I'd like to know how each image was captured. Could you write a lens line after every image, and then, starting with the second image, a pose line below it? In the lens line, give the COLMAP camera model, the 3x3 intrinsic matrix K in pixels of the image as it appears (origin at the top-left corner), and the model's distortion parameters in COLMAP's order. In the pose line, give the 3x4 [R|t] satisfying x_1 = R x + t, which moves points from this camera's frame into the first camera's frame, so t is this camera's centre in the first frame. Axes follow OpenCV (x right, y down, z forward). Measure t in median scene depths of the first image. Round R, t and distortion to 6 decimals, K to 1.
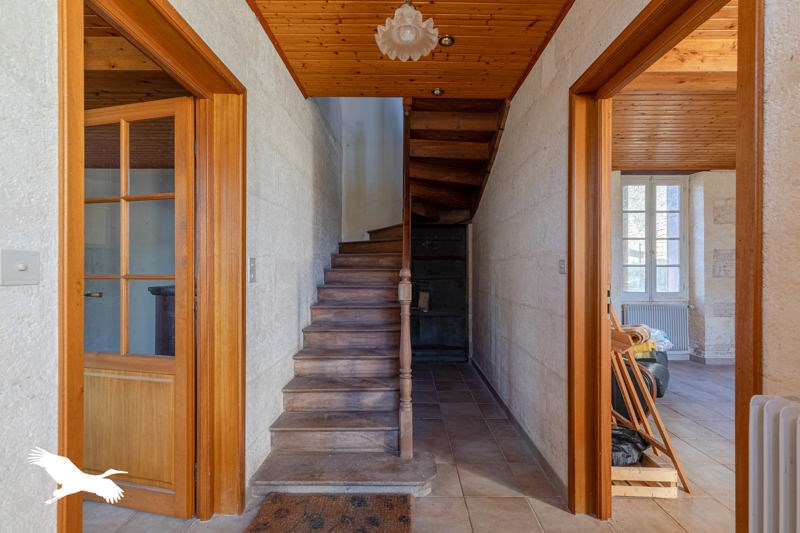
lens RADIAL K [[369.7, 0, 401.3], [0, 369.7, 265.1], [0, 0, 1]] dist [0.005670, 0.002280]
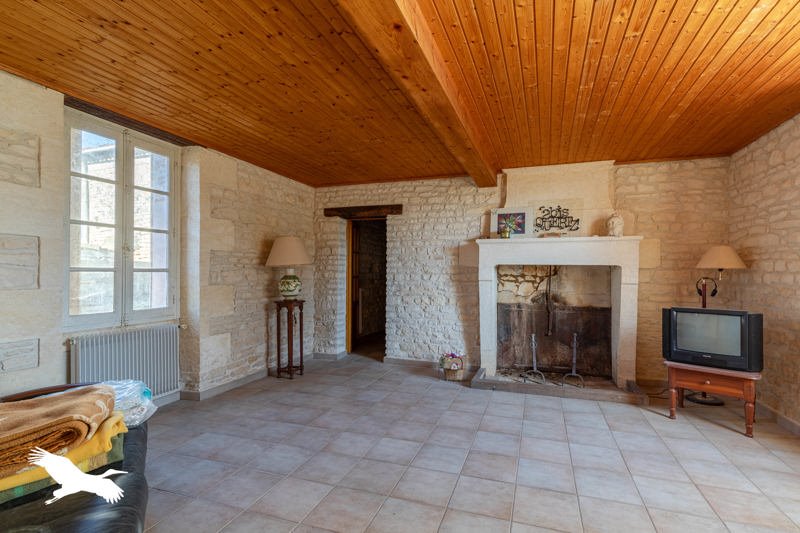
lens RADIAL K [[369.7, 0, 426.5], [0, 369.7, 269.4], [0, 0, 1]] dist [0.005670, 0.002280]
pose [[0.308966, 0.007288, 0.951045, 0.231756], [-0.006956, 0.999961, -0.005403, 0.000527], [-0.951048, -0.004946, 0.309004, 0.316223]]
